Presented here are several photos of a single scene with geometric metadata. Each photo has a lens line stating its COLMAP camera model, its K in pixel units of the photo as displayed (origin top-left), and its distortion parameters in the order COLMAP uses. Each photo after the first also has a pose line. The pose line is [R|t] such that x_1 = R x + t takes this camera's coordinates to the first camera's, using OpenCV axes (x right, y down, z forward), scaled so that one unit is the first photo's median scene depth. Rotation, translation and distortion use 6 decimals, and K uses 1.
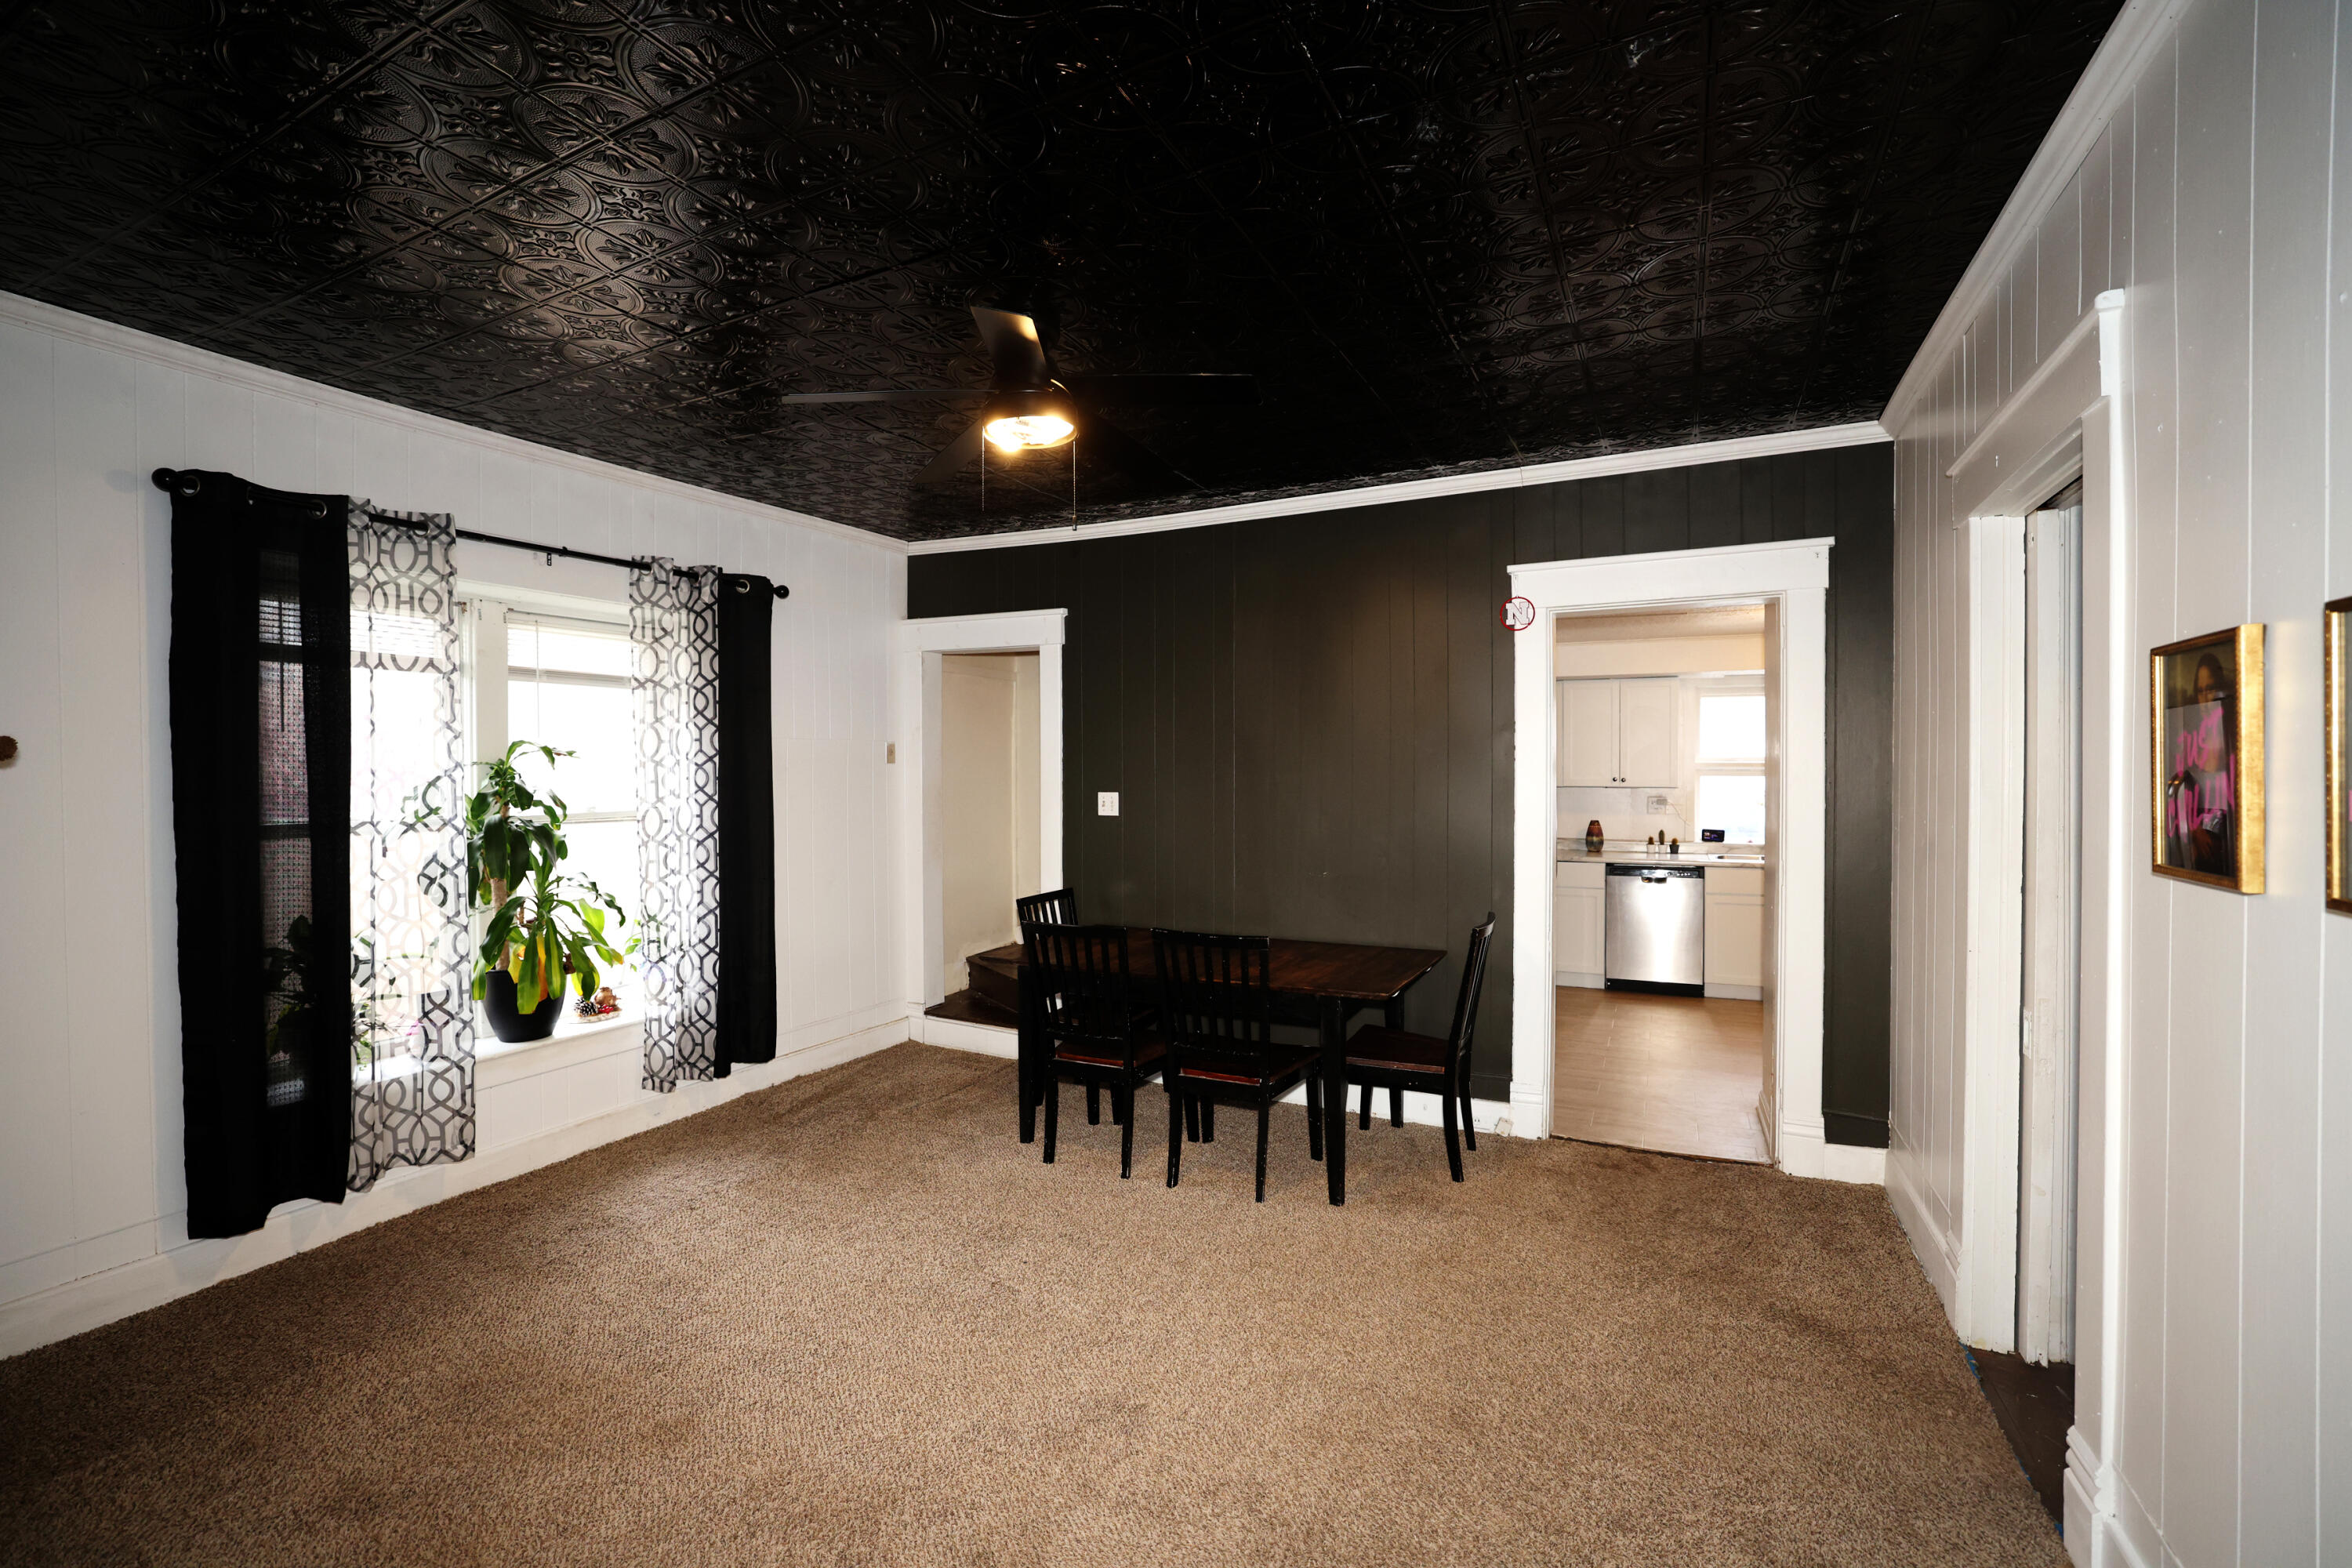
lens RADIAL K [[985.9, 0, 1194.1], [0, 985.9, 778.3], [0, 0, 1]] dist [-0.018230, 0.000738]
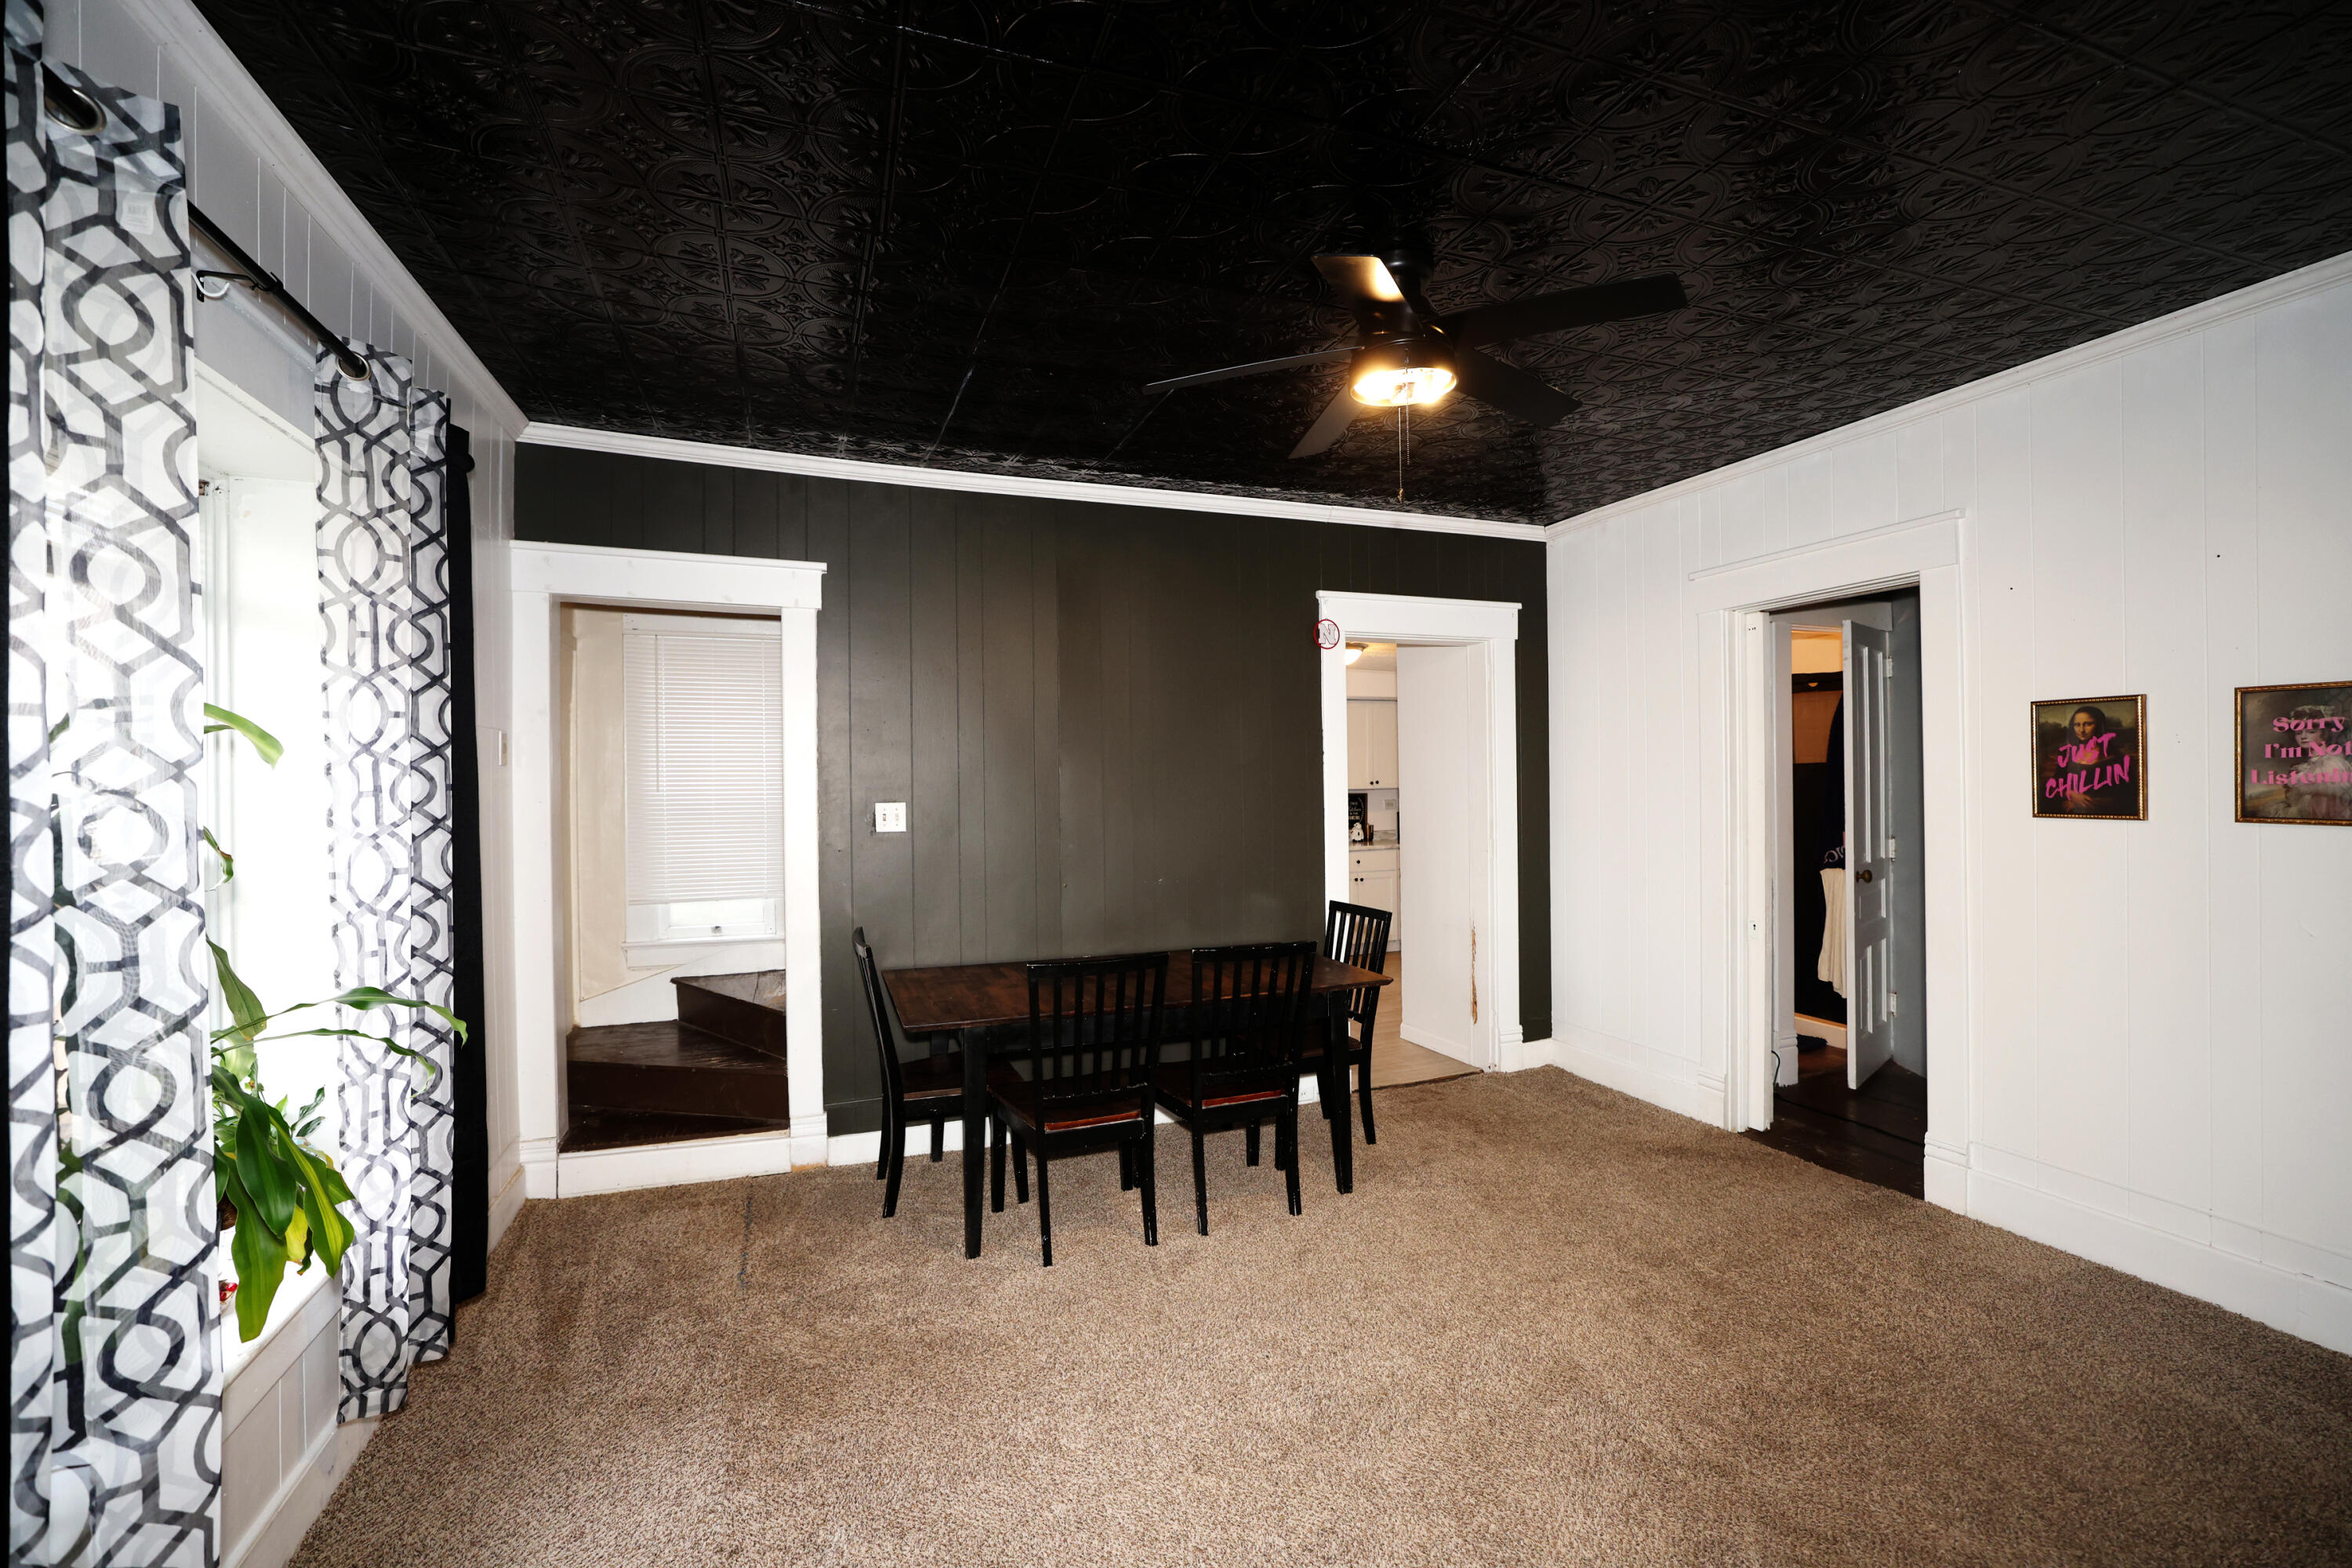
lens RADIAL K [[985.9, 0, 1190.1], [0, 985.9, 785.5], [0, 0, 1]] dist [-0.018230, 0.000738]
pose [[0.687585, -0.008282, 0.726057, -0.607401], [0.015009, 0.999883, -0.002807, 0.006666], [-0.725949, 0.012828, 0.687629, 0.344646]]
